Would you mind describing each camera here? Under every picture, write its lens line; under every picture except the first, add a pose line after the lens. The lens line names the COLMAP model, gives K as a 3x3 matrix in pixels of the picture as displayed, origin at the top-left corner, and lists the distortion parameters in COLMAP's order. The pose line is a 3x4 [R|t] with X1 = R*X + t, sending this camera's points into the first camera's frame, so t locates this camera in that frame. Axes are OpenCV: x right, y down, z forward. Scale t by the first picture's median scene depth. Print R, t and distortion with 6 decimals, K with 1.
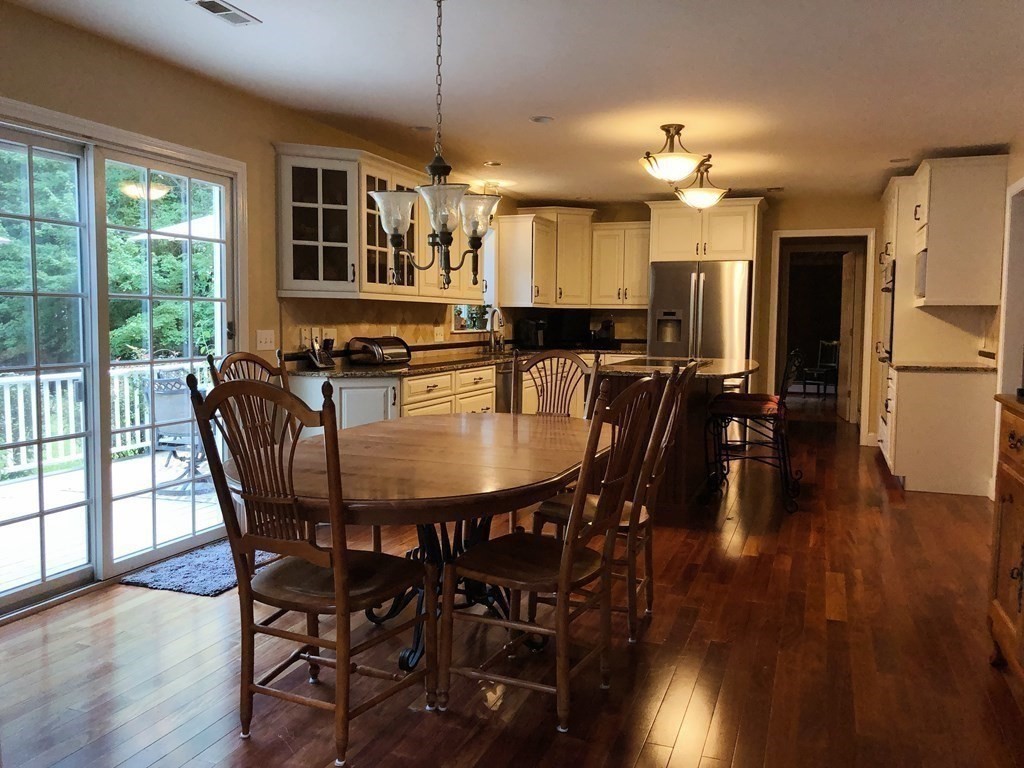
lens RADIAL K [[844.7, 0, 514.9], [0, 844.7, 382.4], [0, 0, 1]] dist [0.035836, -0.020652]
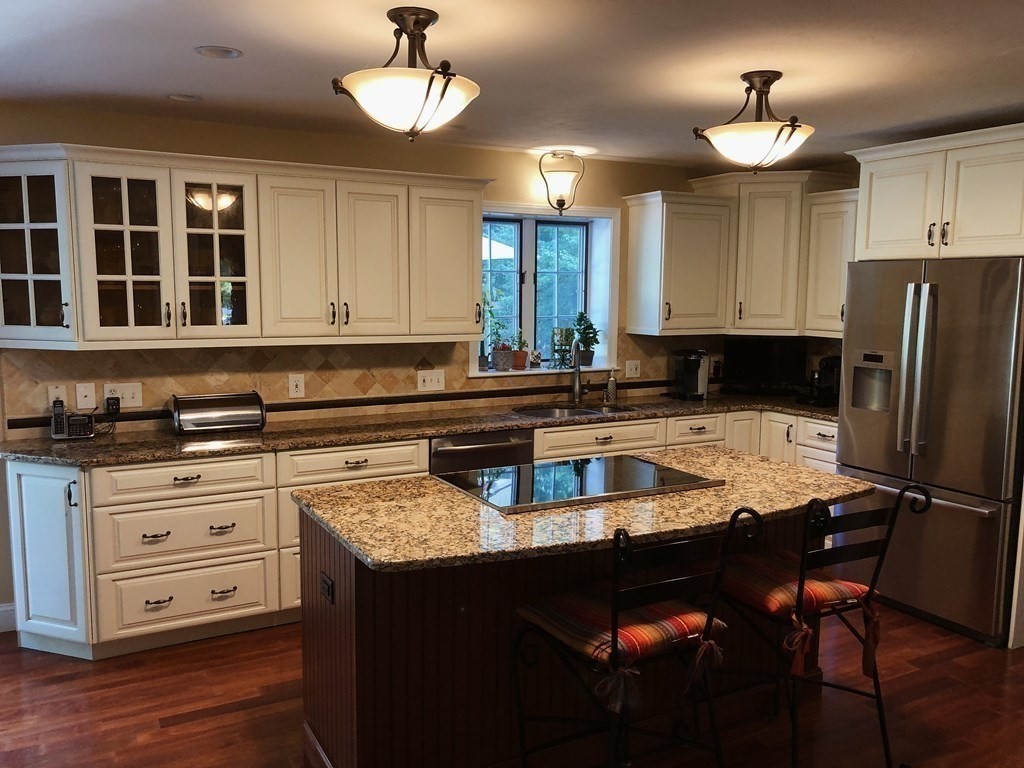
lens RADIAL K [[844.7, 0, 507.0], [0, 844.7, 386.5], [0, 0, 1]] dist [0.035836, -0.020652]
pose [[0.750120, 0.074227, -0.657122, 0.510650], [-0.050866, 0.997213, 0.054578, -0.112977], [0.659342, -0.007515, 0.751805, 0.618616]]
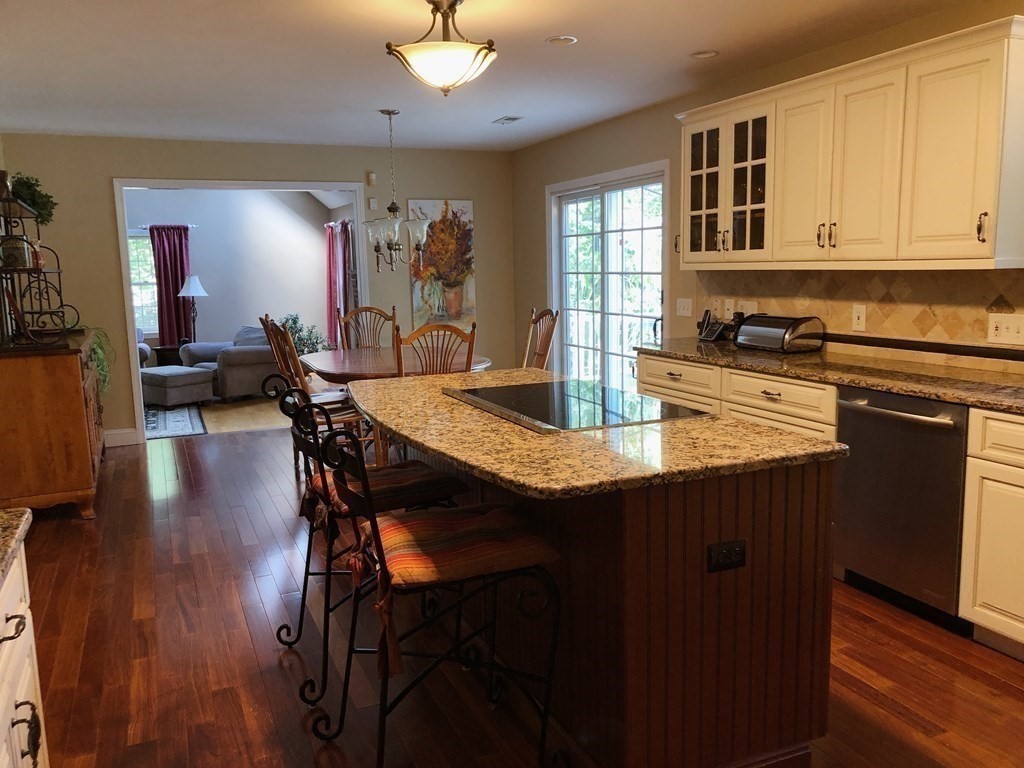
lens RADIAL K [[844.7, 0, 509.2], [0, 844.7, 384.0], [0, 0, 1]] dist [0.035836, -0.020652]
pose [[-0.731901, 0.105172, -0.673246, 0.556632], [-0.034794, 0.980960, 0.191066, -0.133121], [0.680523, 0.163266, -0.714306, 1.407551]]
